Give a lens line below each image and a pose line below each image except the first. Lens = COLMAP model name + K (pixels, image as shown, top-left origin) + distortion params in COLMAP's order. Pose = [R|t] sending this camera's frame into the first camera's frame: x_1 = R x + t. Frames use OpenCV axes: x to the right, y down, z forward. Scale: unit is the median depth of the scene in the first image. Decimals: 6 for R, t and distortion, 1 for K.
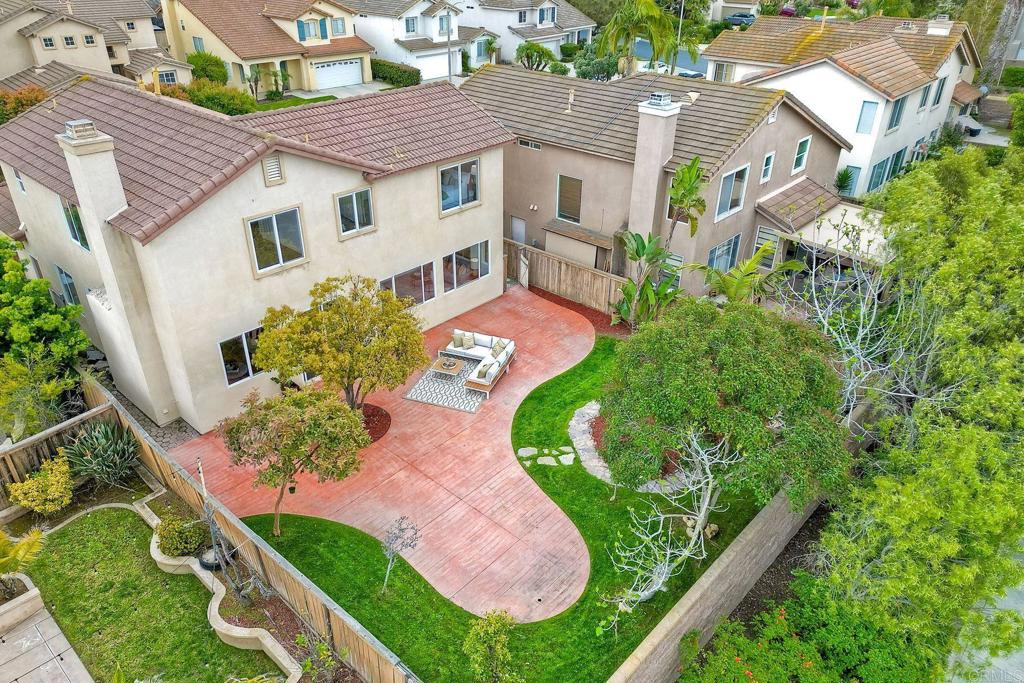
lens RADIAL K [[711.8, 0, 512.0], [0, 711.8, 341.5], [0, 0, 1]] dist [0.046384, -0.004658]
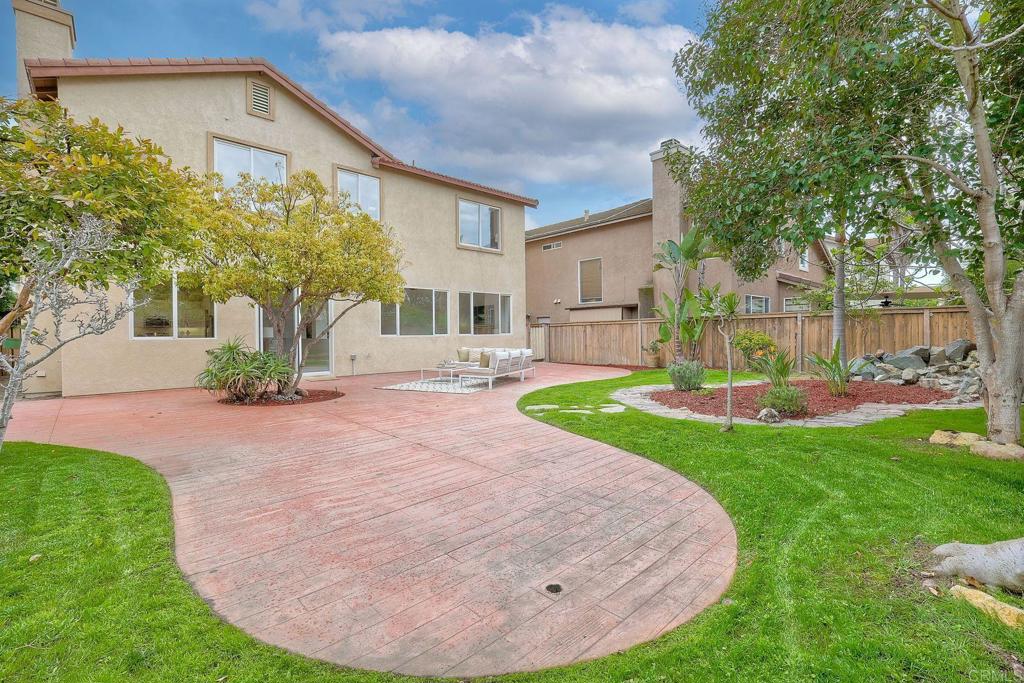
lens RADIAL K [[448.4, 0, 514.1], [0, 448.4, 334.3], [0, 0, 1]] dist [0.002116, 0.000637]
pose [[0.996458, -0.016067, -0.082542, 0.029930], [-0.027395, 0.866006, -0.499282, 0.279583], [0.079504, 0.499775, 0.862499, 0.641228]]
